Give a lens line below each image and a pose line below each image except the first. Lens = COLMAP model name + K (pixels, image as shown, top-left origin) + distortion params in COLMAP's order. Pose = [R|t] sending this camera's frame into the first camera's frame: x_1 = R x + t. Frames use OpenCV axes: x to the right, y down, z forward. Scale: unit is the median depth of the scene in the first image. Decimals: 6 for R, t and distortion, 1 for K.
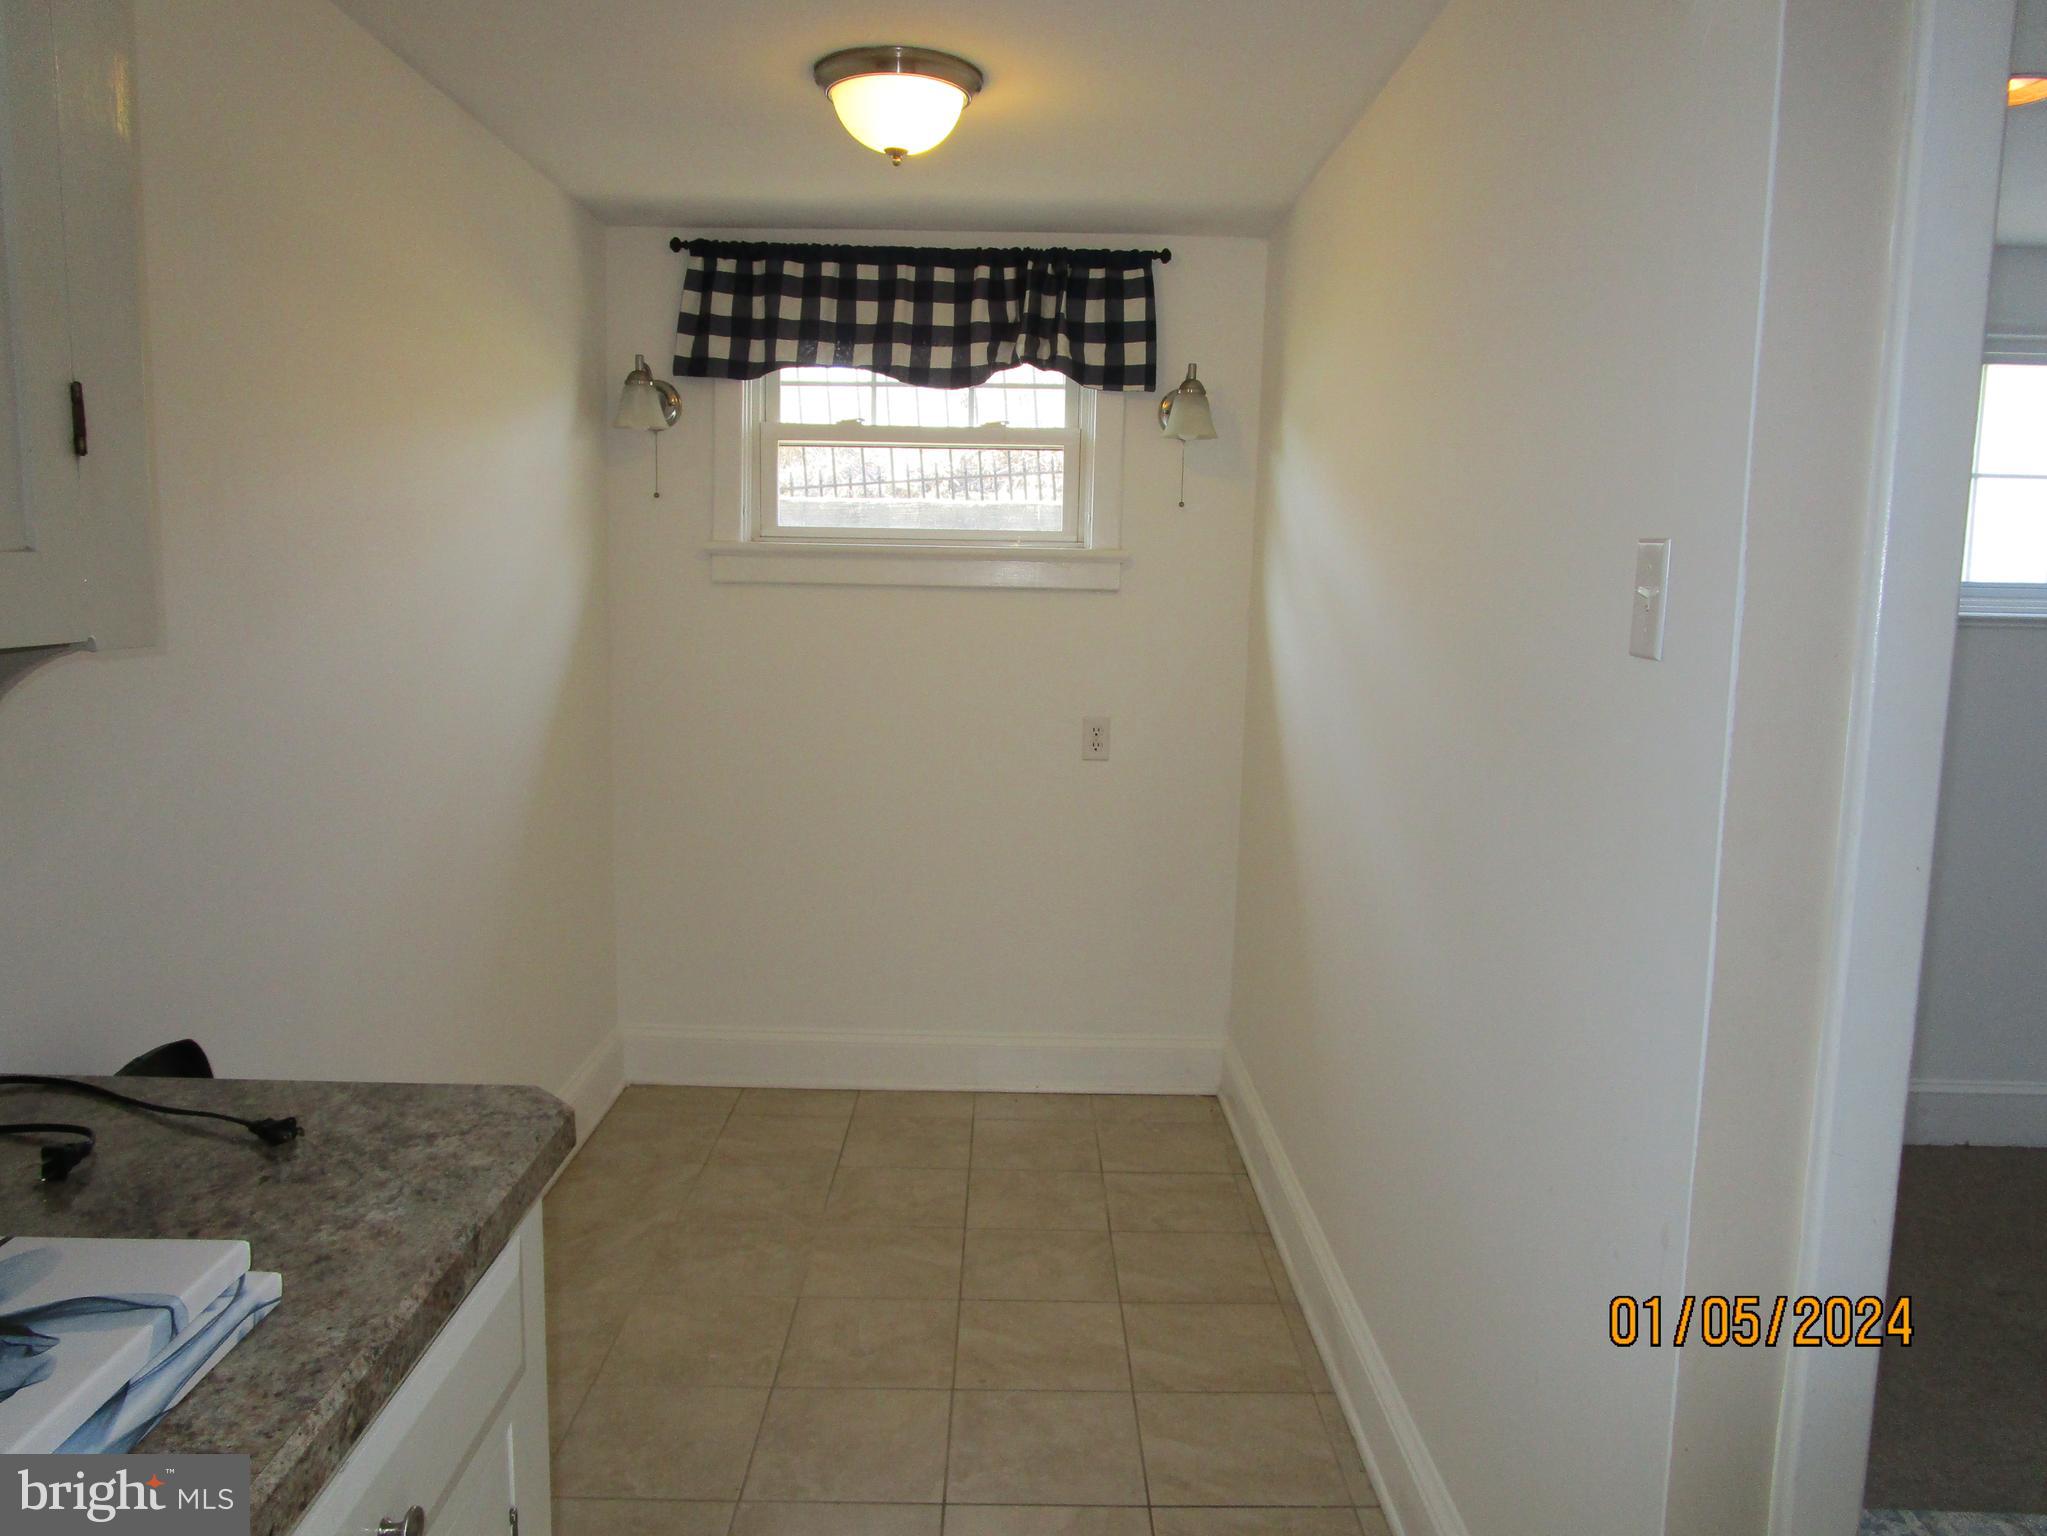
lens RADIAL K [[1458.2, 0, 1018.5], [0, 1458.2, 764.3], [0, 0, 1]] dist [-0.025945, 0.001644]
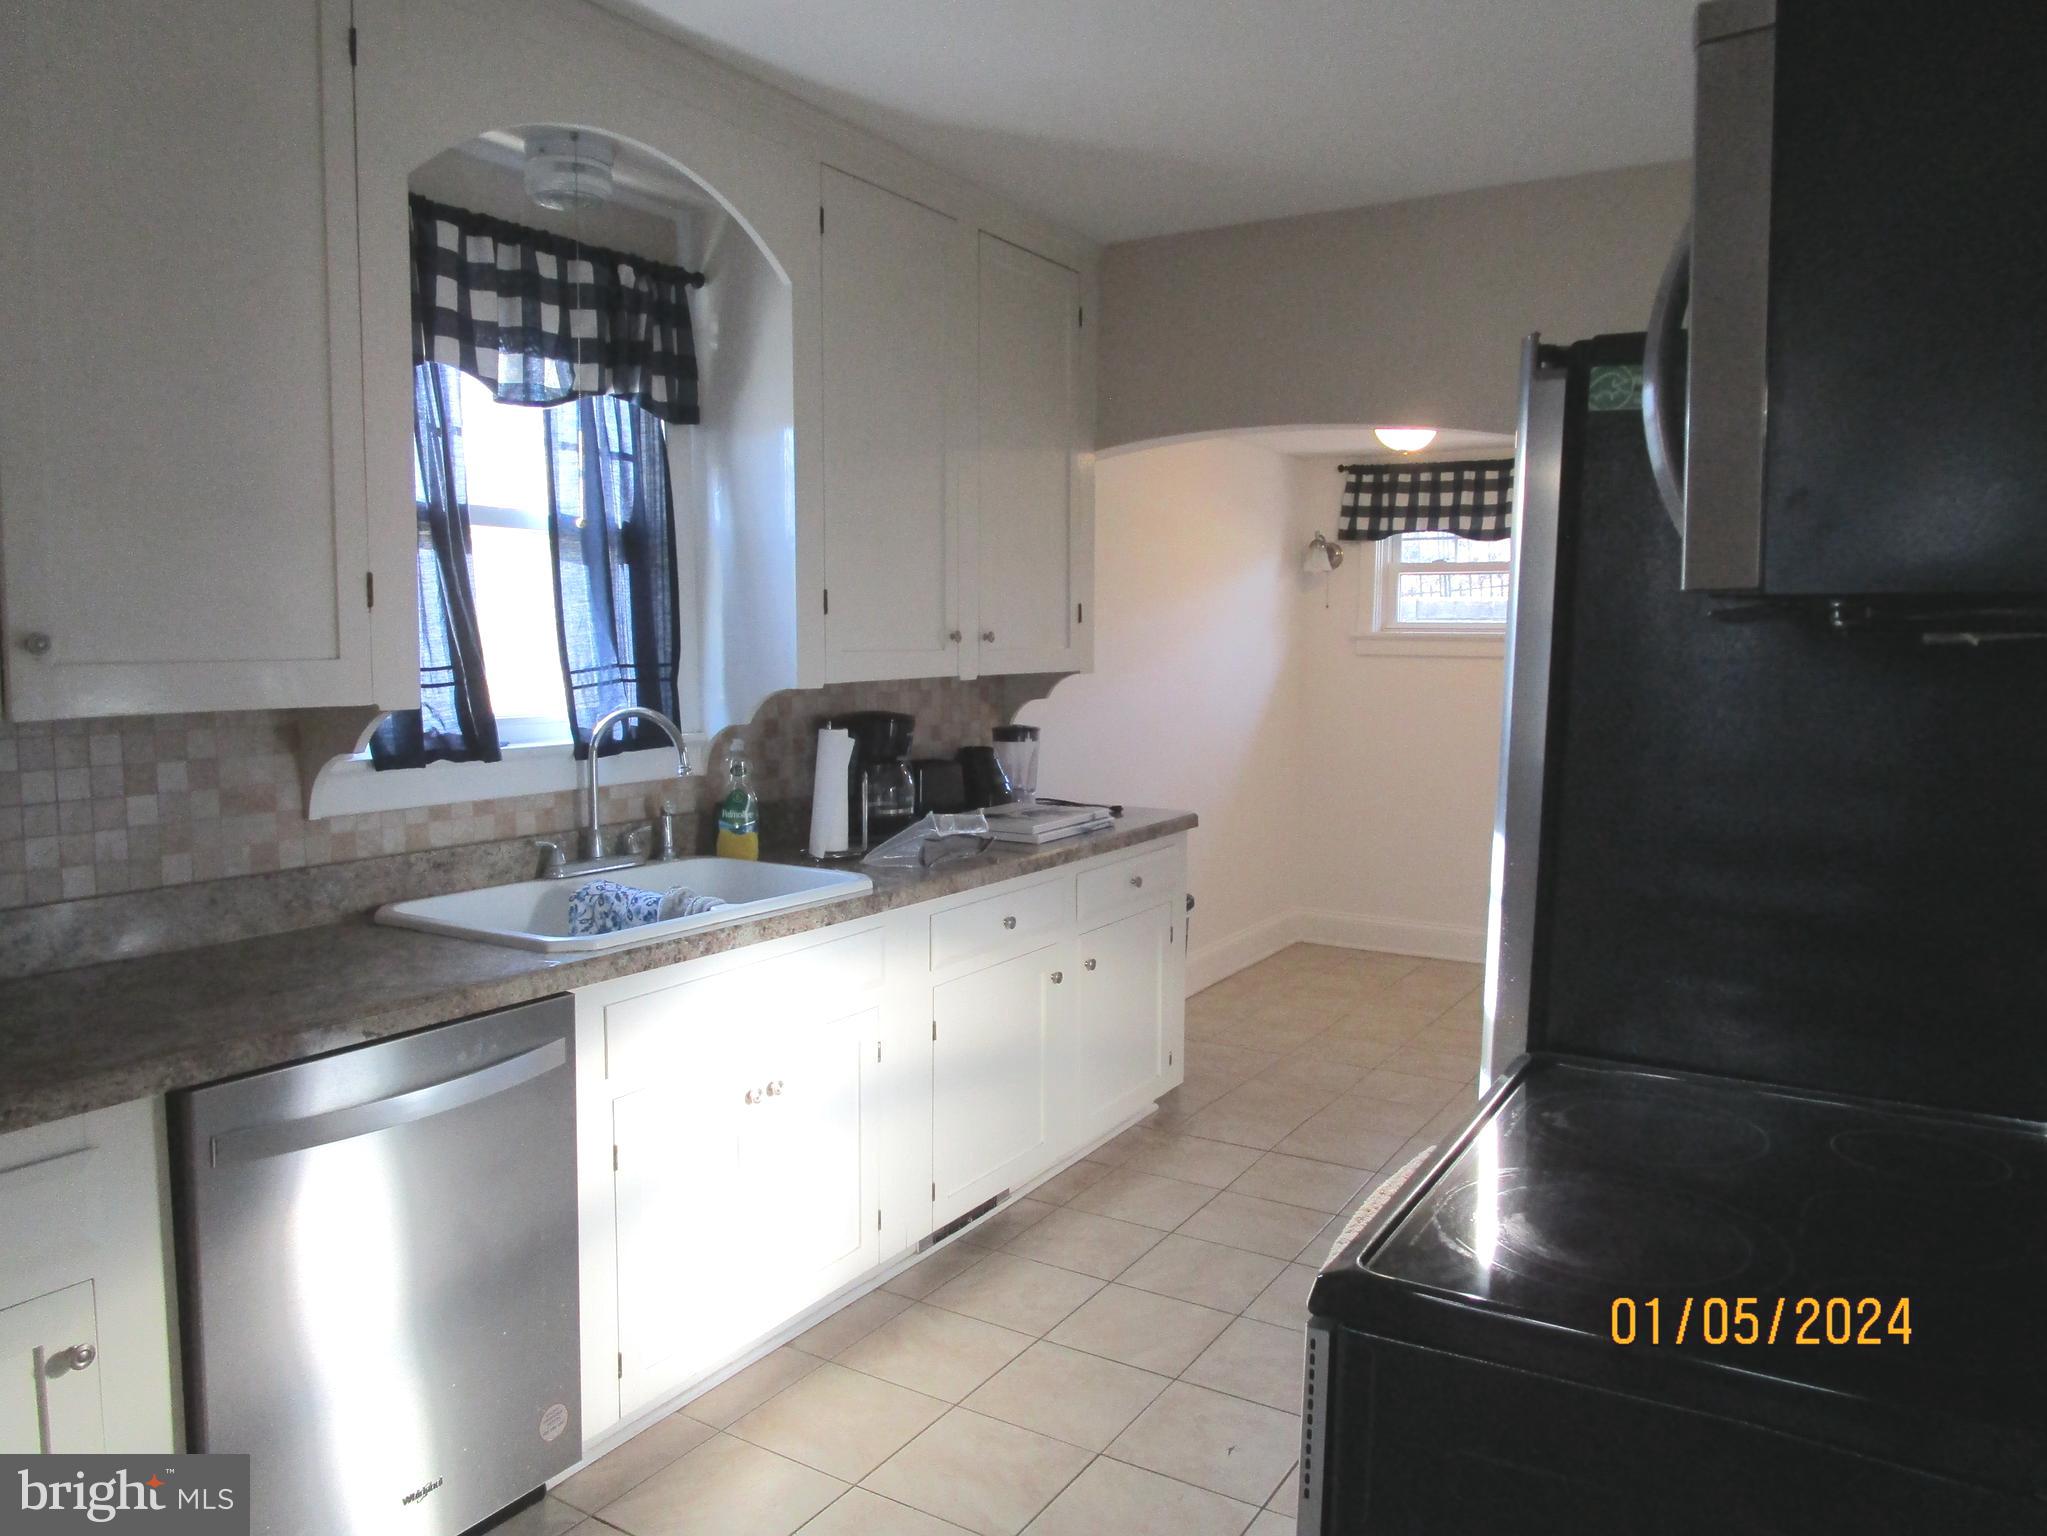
lens RADIAL K [[1458.2, 0, 1018.5], [0, 1458.2, 764.3], [0, 0, 1]] dist [-0.025945, 0.001644]
pose [[0.848223, 0.032330, -0.528652, 0.389203], [-0.059090, 0.997680, -0.033798, 0.092523], [0.526333, 0.059906, 0.848165, -0.717542]]
